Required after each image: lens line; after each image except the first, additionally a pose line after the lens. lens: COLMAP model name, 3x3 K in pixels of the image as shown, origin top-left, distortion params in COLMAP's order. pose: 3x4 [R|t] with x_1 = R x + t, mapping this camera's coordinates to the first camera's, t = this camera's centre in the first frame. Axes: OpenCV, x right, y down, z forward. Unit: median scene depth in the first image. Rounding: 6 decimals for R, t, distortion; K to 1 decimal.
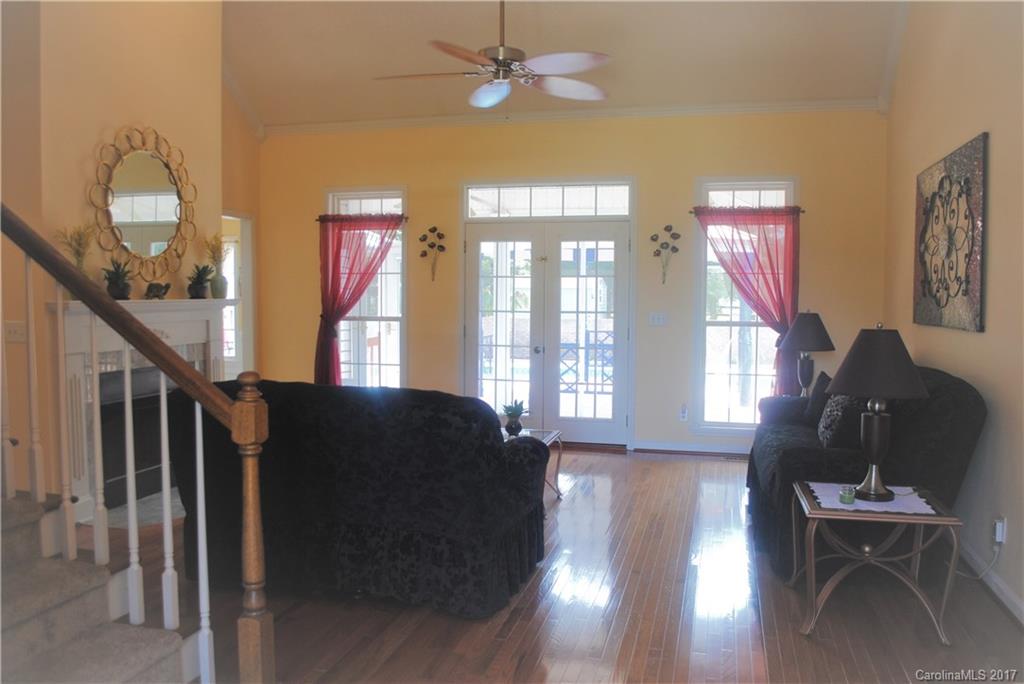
lens RADIAL K [[857.5, 0, 511.2], [0, 857.5, 343.2], [0, 0, 1]] dist [-0.080113, -0.013229]
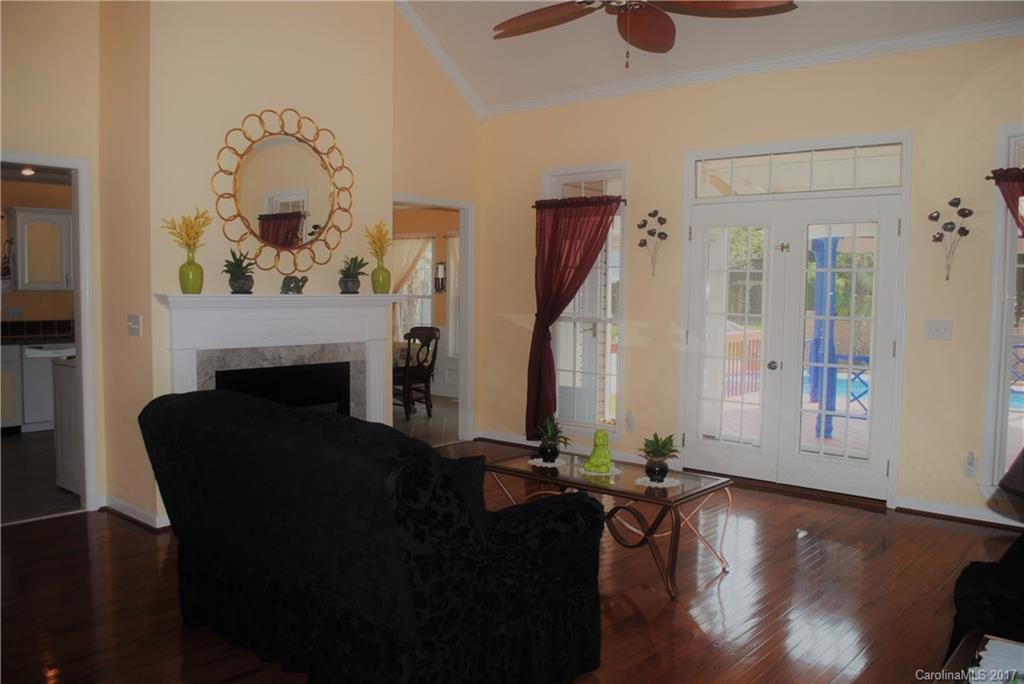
lens RADIAL K [[857.5, 0, 512.1], [0, 857.5, 343.0], [0, 0, 1]] dist [-0.080113, -0.013229]
pose [[0.888498, 0.036097, -0.457459, 0.178012], [-0.035087, 0.999327, 0.010707, -0.012696], [0.457538, 0.006538, 0.889166, 0.218455]]
